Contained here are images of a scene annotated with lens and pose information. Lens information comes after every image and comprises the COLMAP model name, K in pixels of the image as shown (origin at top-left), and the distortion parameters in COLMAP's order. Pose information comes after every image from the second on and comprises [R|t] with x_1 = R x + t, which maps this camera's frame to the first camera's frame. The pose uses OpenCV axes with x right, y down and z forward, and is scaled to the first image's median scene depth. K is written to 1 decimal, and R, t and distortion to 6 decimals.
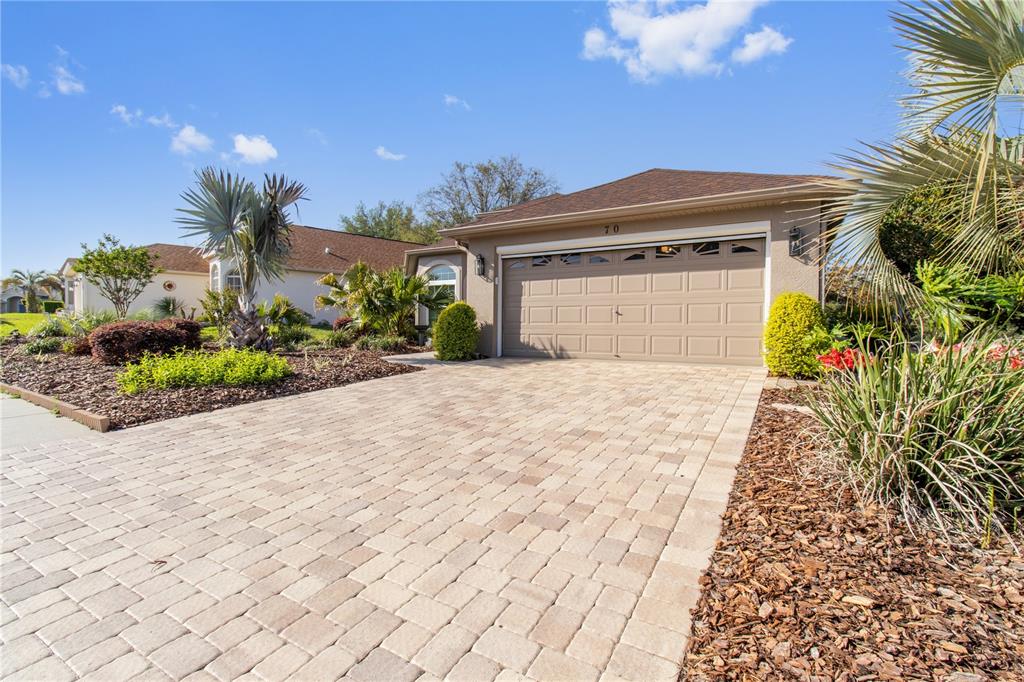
lens RADIAL K [[479.0, 0, 515.6], [0, 479.0, 338.8], [0, 0, 1]] dist [-0.001376, 0.003262]
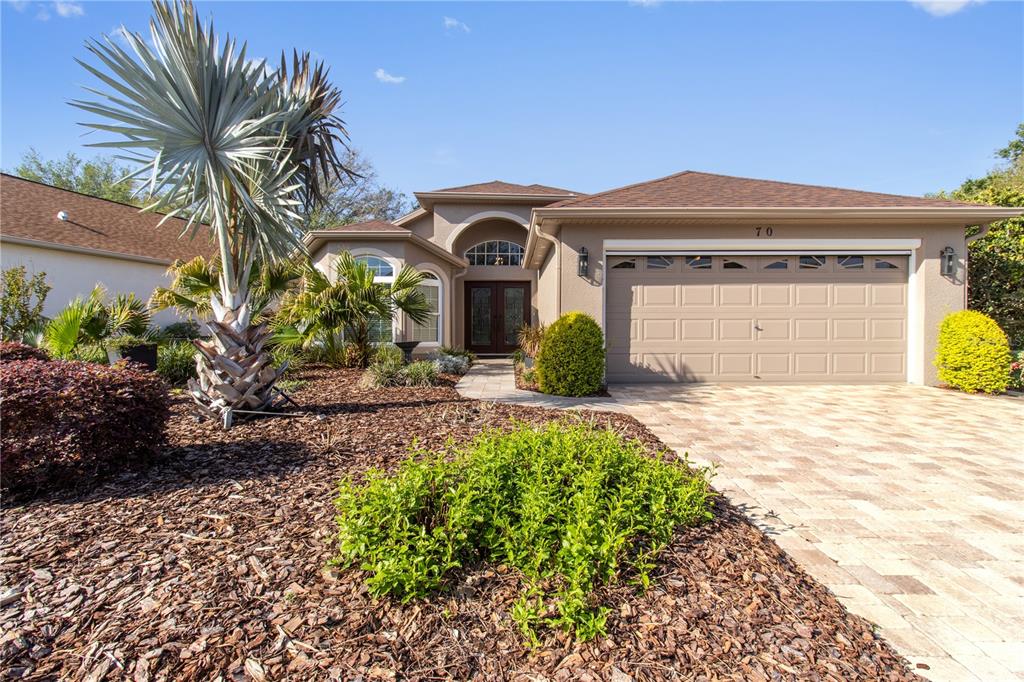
lens RADIAL K [[479.0, 0, 521.2], [0, 479.0, 341.5], [0, 0, 1]] dist [-0.001376, 0.003262]
pose [[0.854408, -0.019460, 0.519237, -0.761318], [0.019236, 0.999798, 0.005818, -0.052850], [-0.519246, 0.005017, 0.854610, 0.593541]]
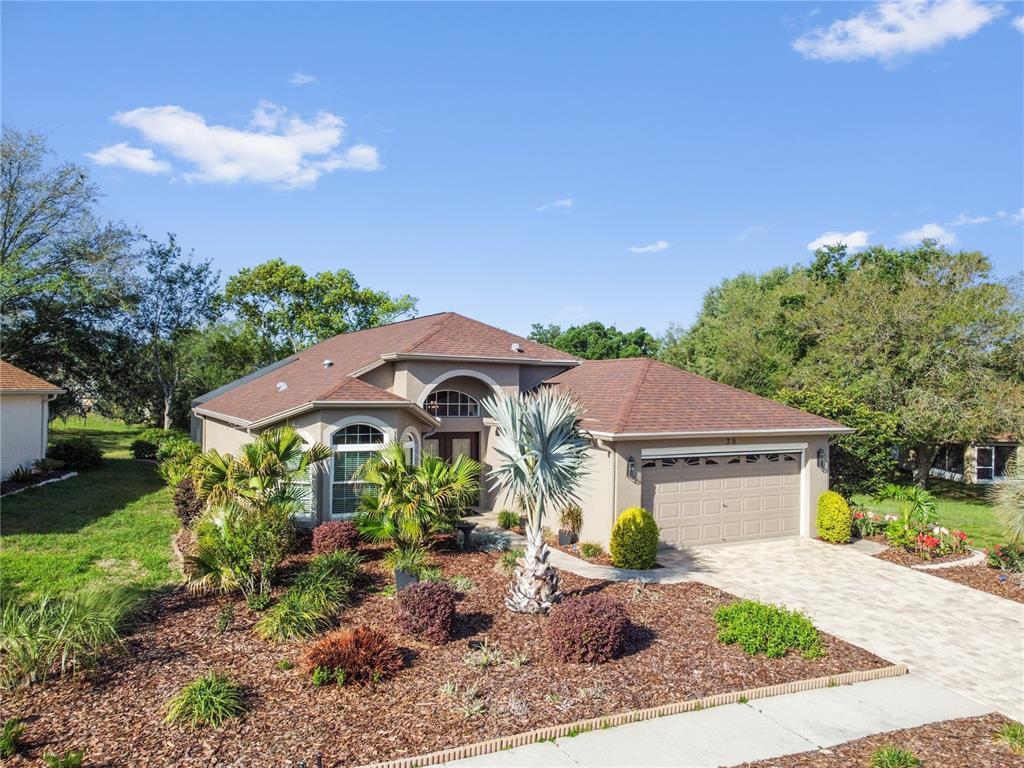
lens RADIAL K [[789.2, 0, 520.3], [0, 789.2, 384.3], [0, 0, 1]] dist [0.003095, -0.006326]
pose [[0.528880, 0.000372, 0.848697, -2.281890], [0.010605, 0.999919, -0.007047, -0.451969], [-0.848630, 0.012728, 0.528833, 0.439590]]
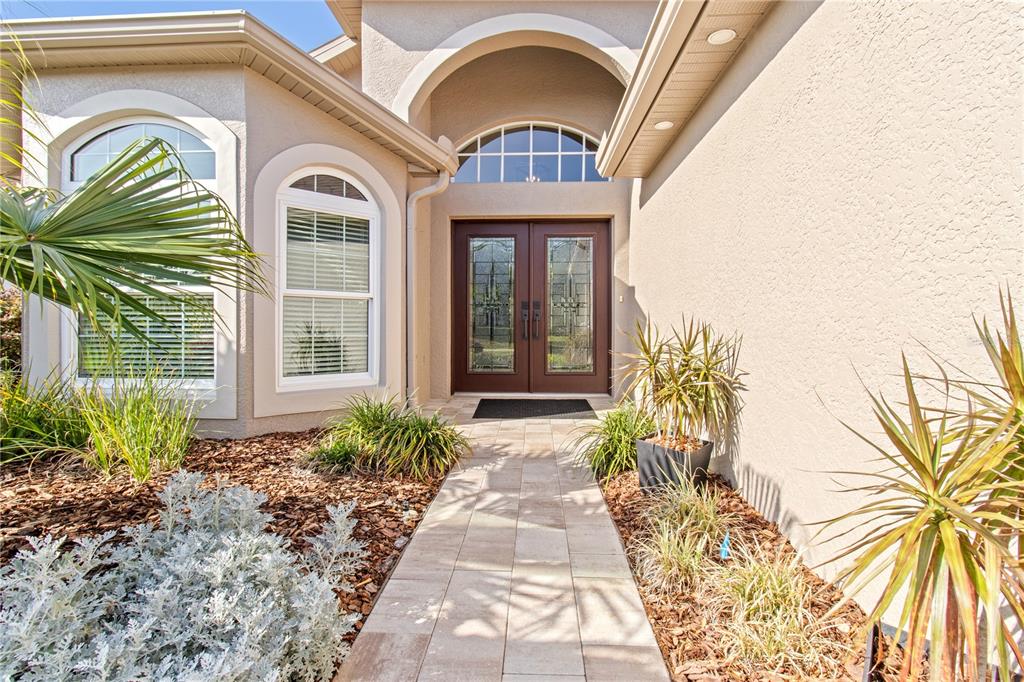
lens RADIAL K [[479.0, 0, 513.7], [0, 479.0, 333.0], [0, 0, 1]] dist [-0.001376, 0.003262]
pose [[0.881136, -0.017998, 0.472520, -0.238271], [0.023869, 0.999694, -0.006432, -0.093683], [-0.472260, 0.016946, 0.881296, 1.610010]]
